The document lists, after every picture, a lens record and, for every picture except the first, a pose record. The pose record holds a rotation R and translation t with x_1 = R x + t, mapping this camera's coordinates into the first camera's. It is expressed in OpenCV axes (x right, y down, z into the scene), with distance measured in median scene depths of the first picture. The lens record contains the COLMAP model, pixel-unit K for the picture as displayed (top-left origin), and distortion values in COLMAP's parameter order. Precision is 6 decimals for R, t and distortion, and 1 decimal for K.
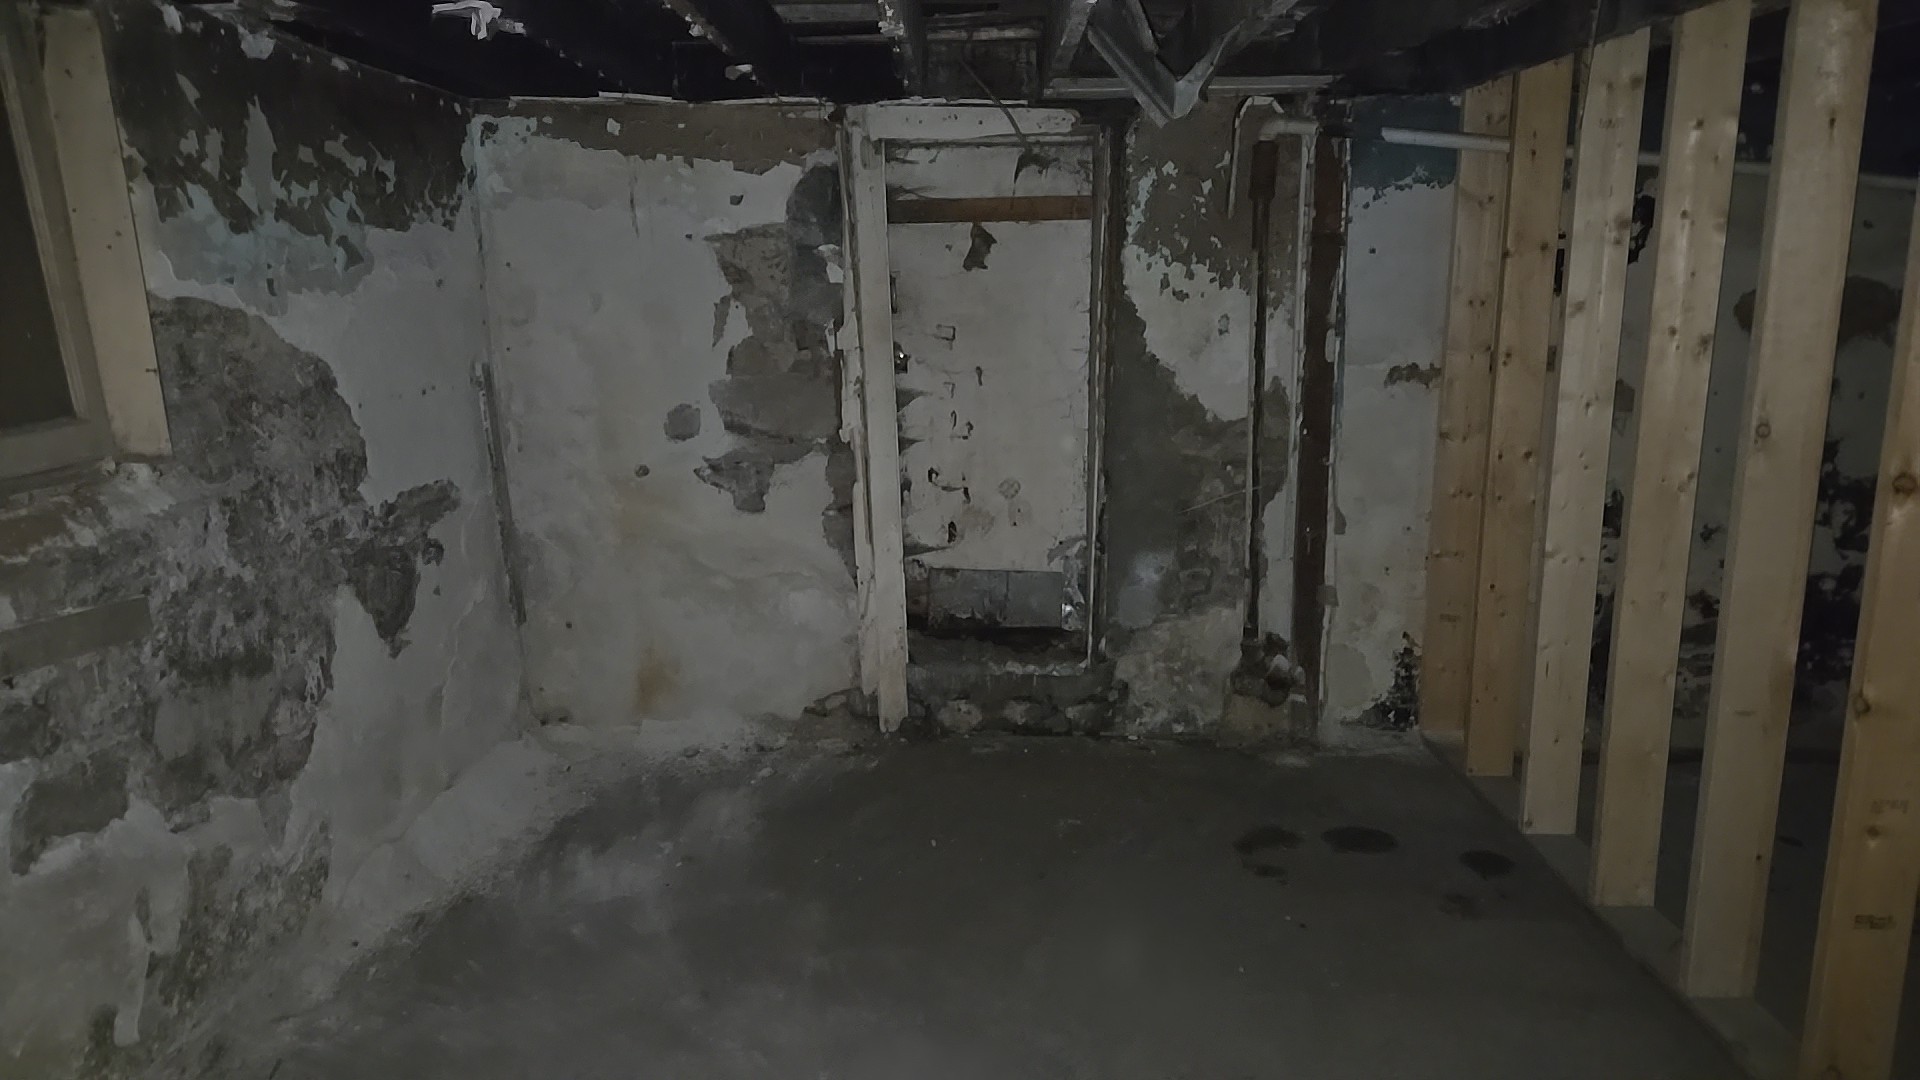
lens RADIAL K [[1265.9, 0, 967.6], [0, 1265.9, 540.0], [0, 0, 1]] dist [0.038045, 0.000177]
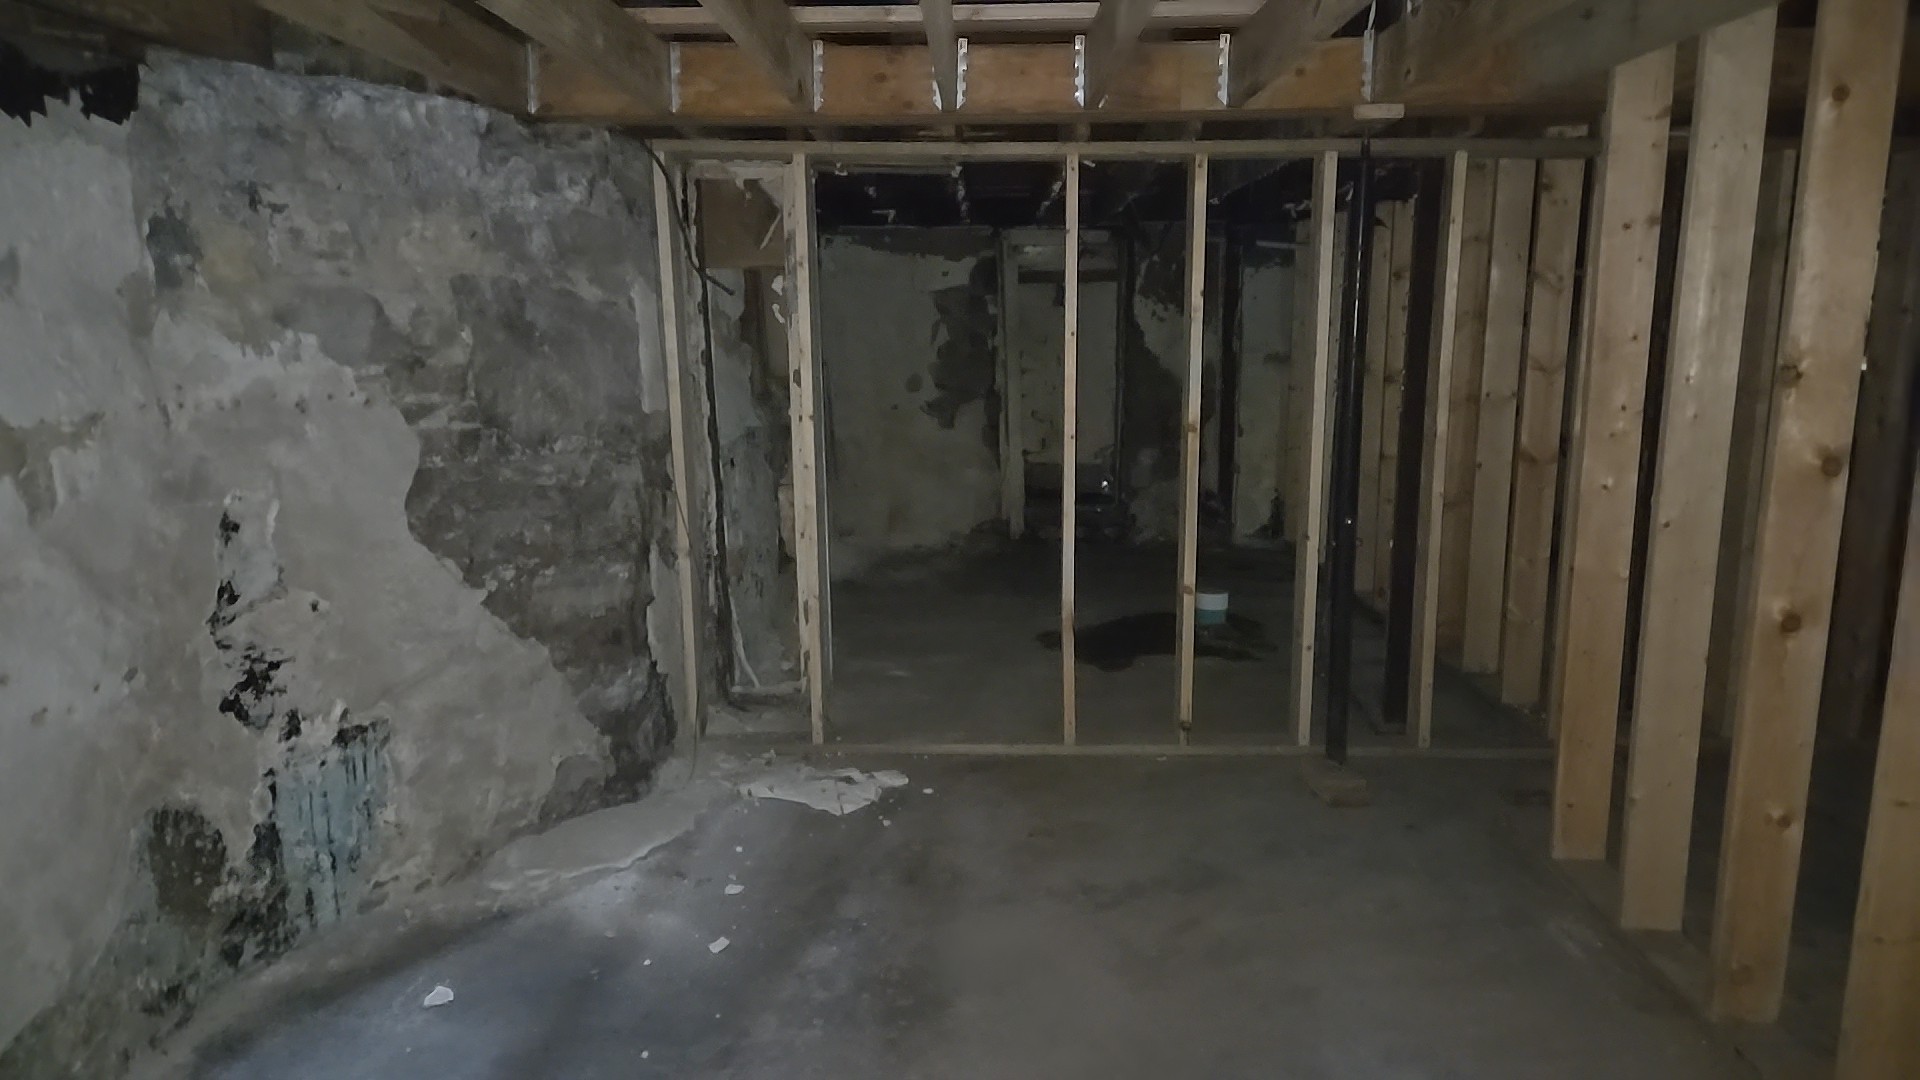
lens RADIAL K [[1265.9, 0, 954.8], [0, 1265.9, 543.2], [0, 0, 1]] dist [0.038045, 0.000177]
pose [[0.999865, 0.001305, -0.016362, -0.128915], [-0.001600, 0.999837, -0.018001, 0.201356], [0.016336, 0.018025, 0.999704, -1.024309]]
